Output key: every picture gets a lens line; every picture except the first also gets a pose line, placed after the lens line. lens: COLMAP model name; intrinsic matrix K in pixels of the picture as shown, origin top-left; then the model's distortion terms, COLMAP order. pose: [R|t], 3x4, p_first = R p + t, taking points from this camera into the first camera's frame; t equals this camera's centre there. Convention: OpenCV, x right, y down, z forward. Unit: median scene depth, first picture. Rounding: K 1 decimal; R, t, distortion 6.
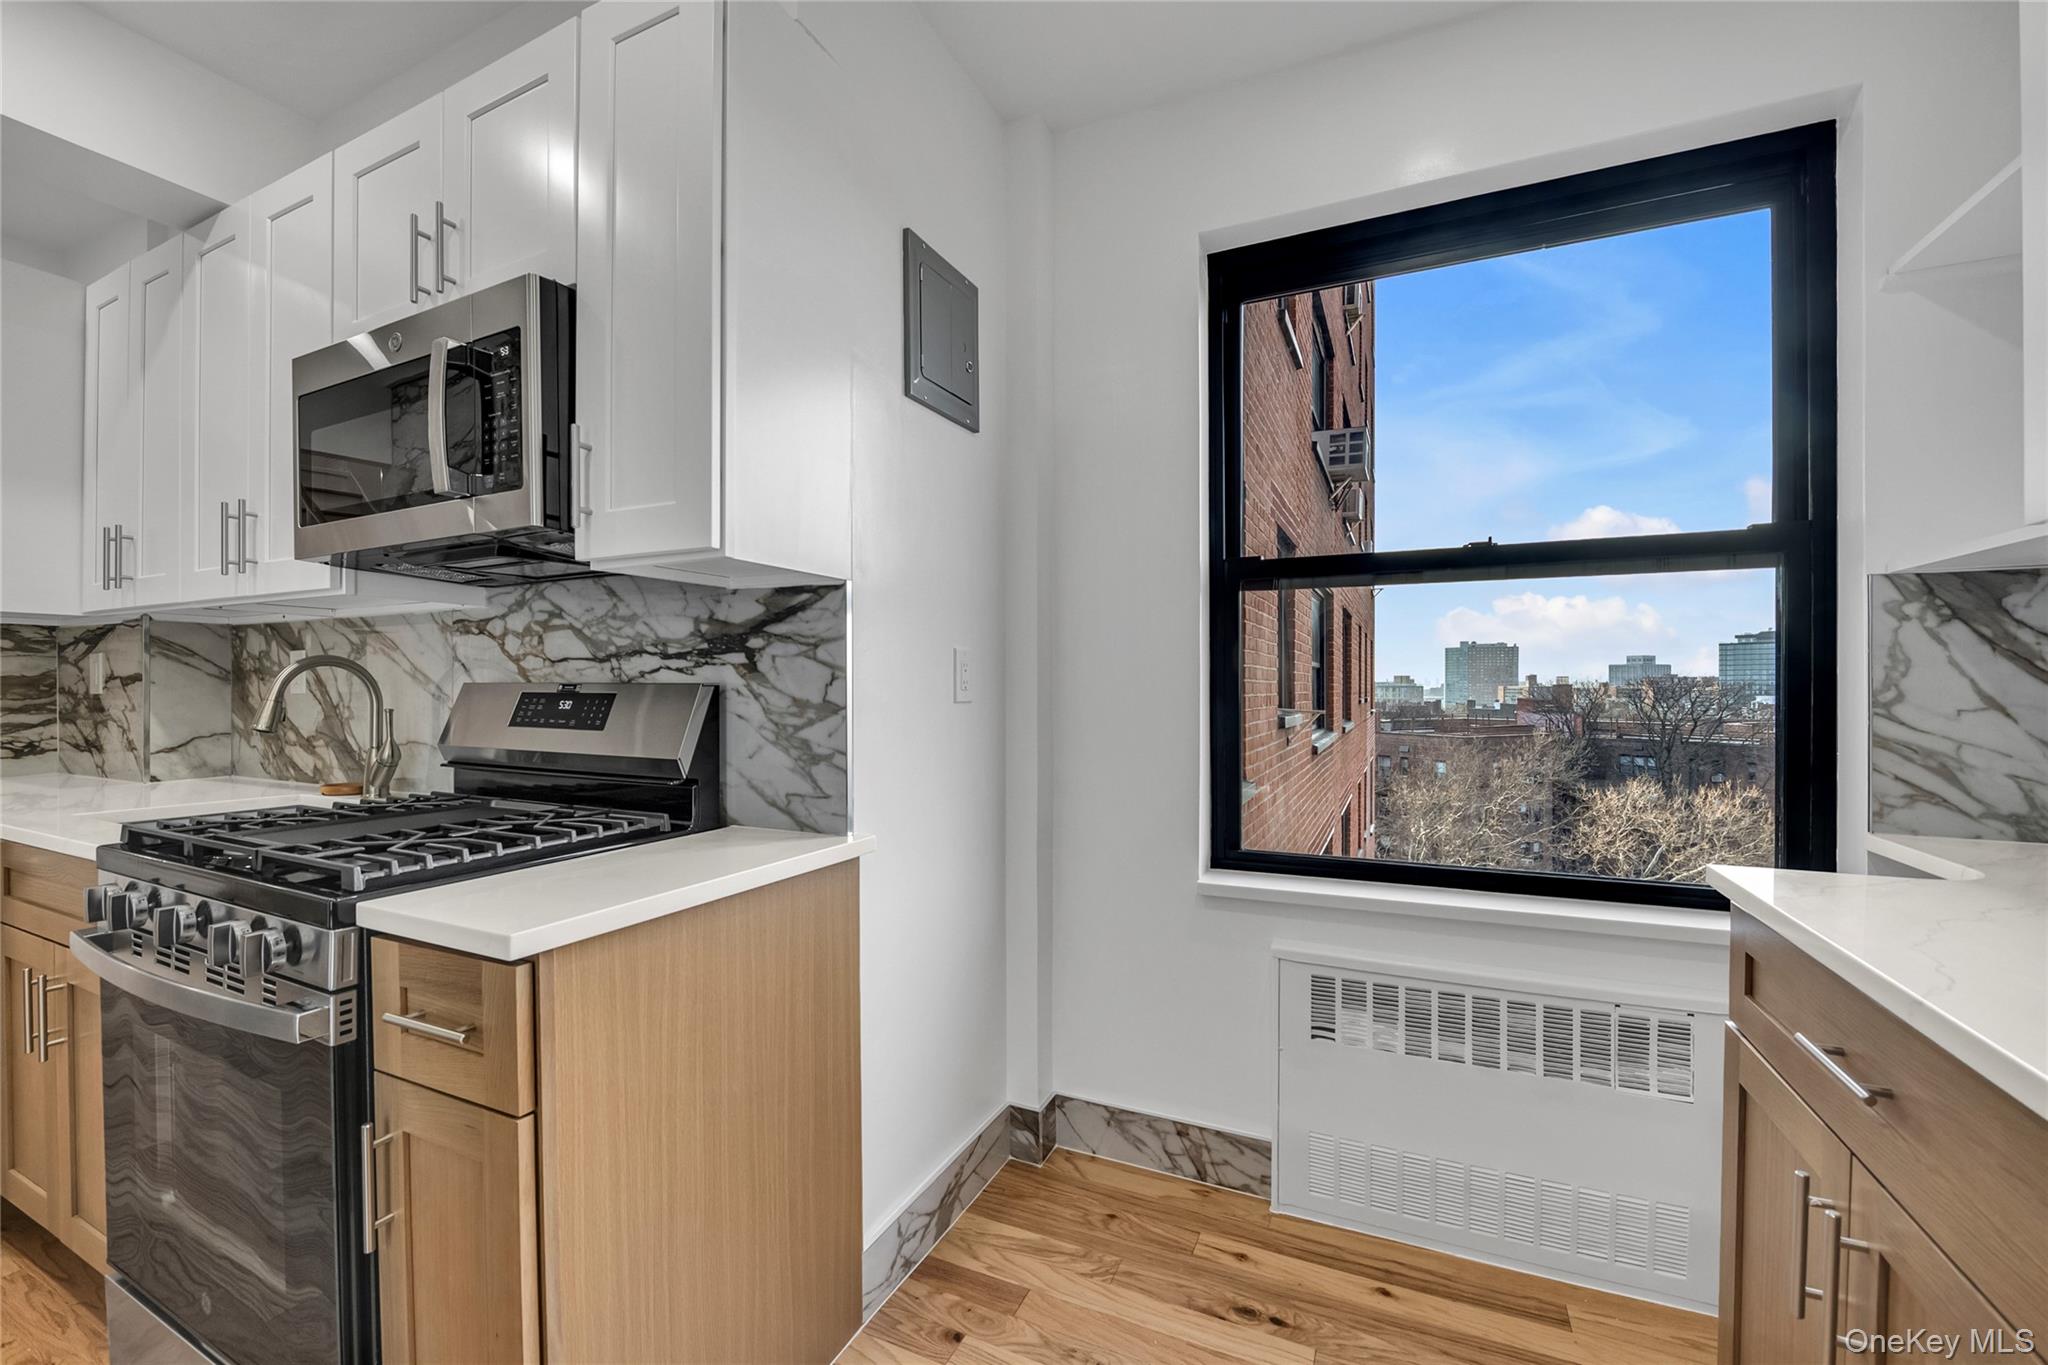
lens RADIAL K [[830.3, 0, 1019.6], [0, 830.3, 697.1], [0, 0, 1]] dist [-0.008292, -0.000547]
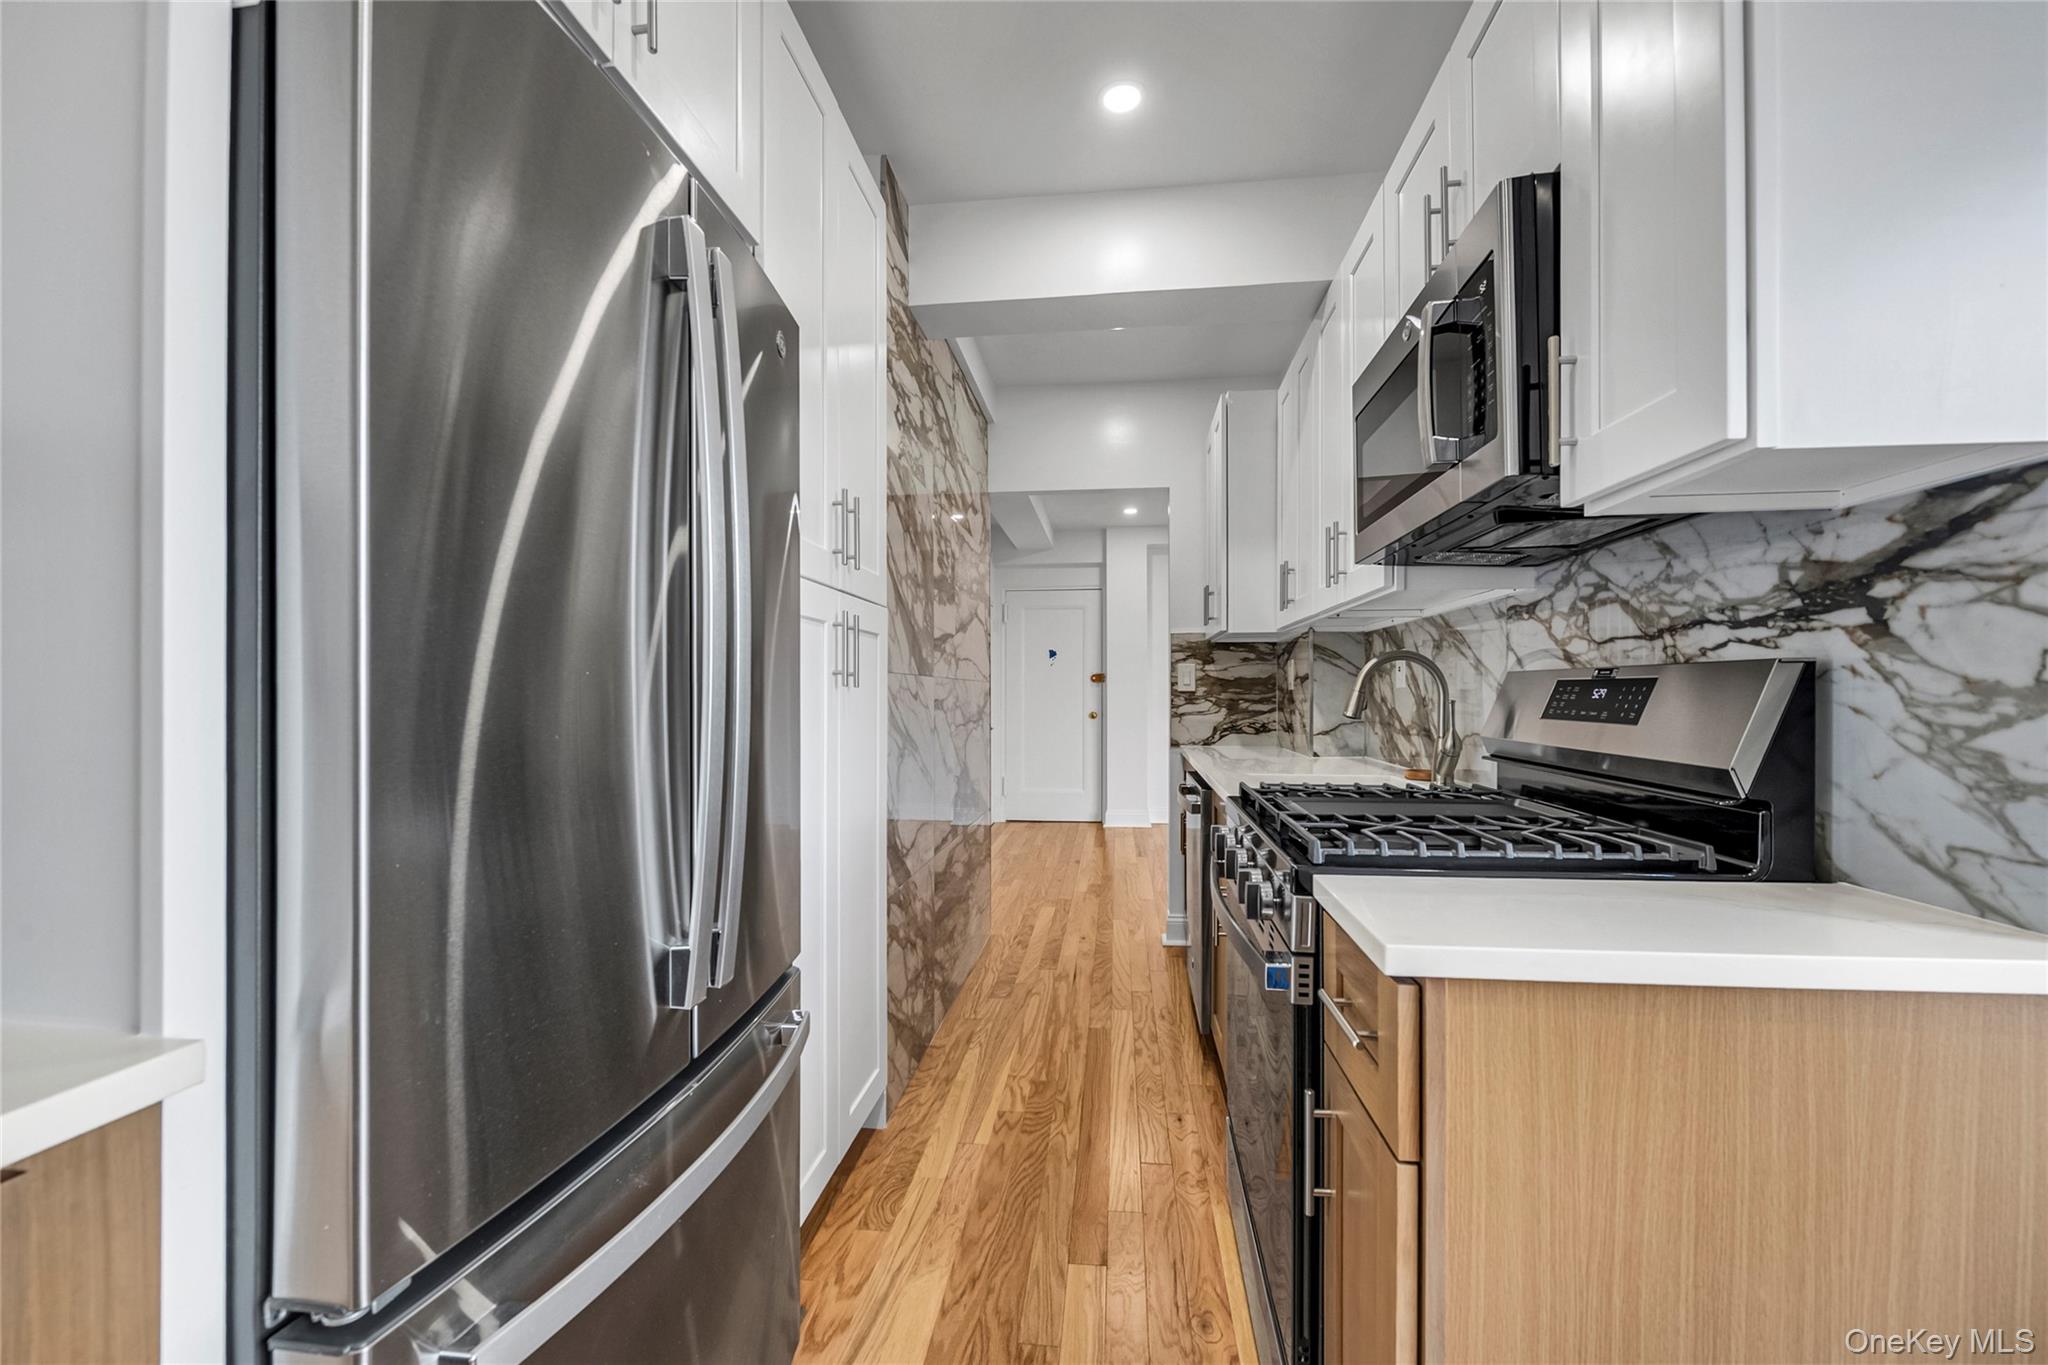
lens RADIAL K [[830.3, 0, 1019.6], [0, 830.3, 697.1], [0, 0, 1]] dist [-0.008292, -0.000547]
pose [[0.319675, 0.002367, -0.947524, 0.047171], [-0.007394, 0.999973, 0.000003, 0.018074], [0.947499, 0.007005, 0.319683, 0.205234]]
